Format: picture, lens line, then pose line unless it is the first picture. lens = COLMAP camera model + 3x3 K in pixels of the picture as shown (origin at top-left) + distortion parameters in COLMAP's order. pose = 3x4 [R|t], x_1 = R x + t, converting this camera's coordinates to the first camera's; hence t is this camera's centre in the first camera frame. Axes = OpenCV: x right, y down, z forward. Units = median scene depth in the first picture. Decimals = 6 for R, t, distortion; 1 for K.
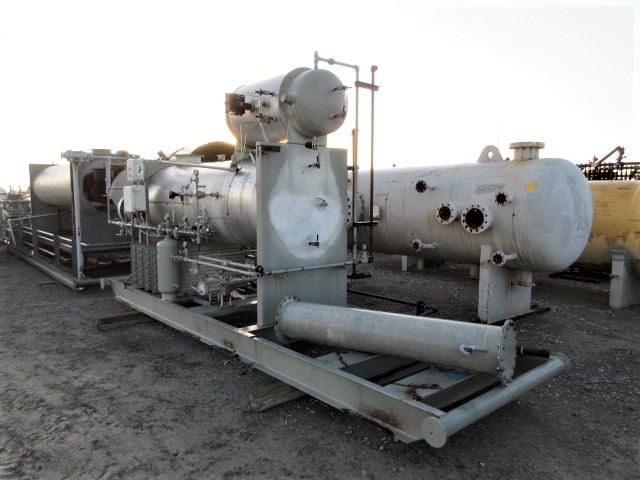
lens RADIAL K [[478.1, 0, 324.4], [0, 478.1, 239.1], [0, 0, 1]] dist [0.020571, -0.001157]
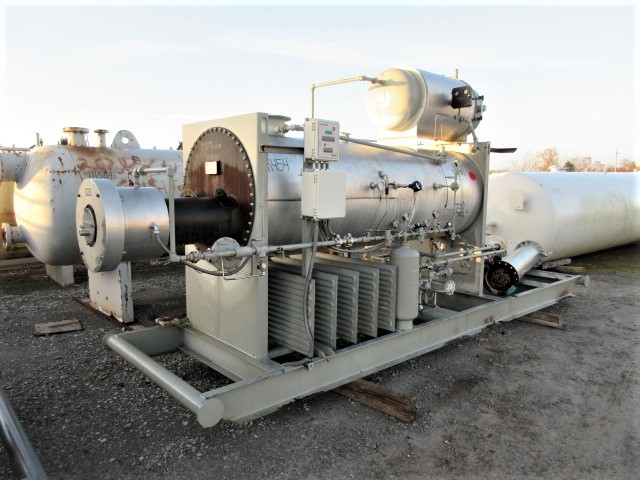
lens RADIAL K [[478.1, 0, 316.8], [0, 478.1, 240.5], [0, 0, 1]] dist [0.020571, -0.001157]
pose [[-0.012768, -0.117598, 0.992979, -1.200711], [0.087273, 0.989139, 0.118266, -0.122825], [-0.996103, 0.088171, -0.002367, 1.295966]]
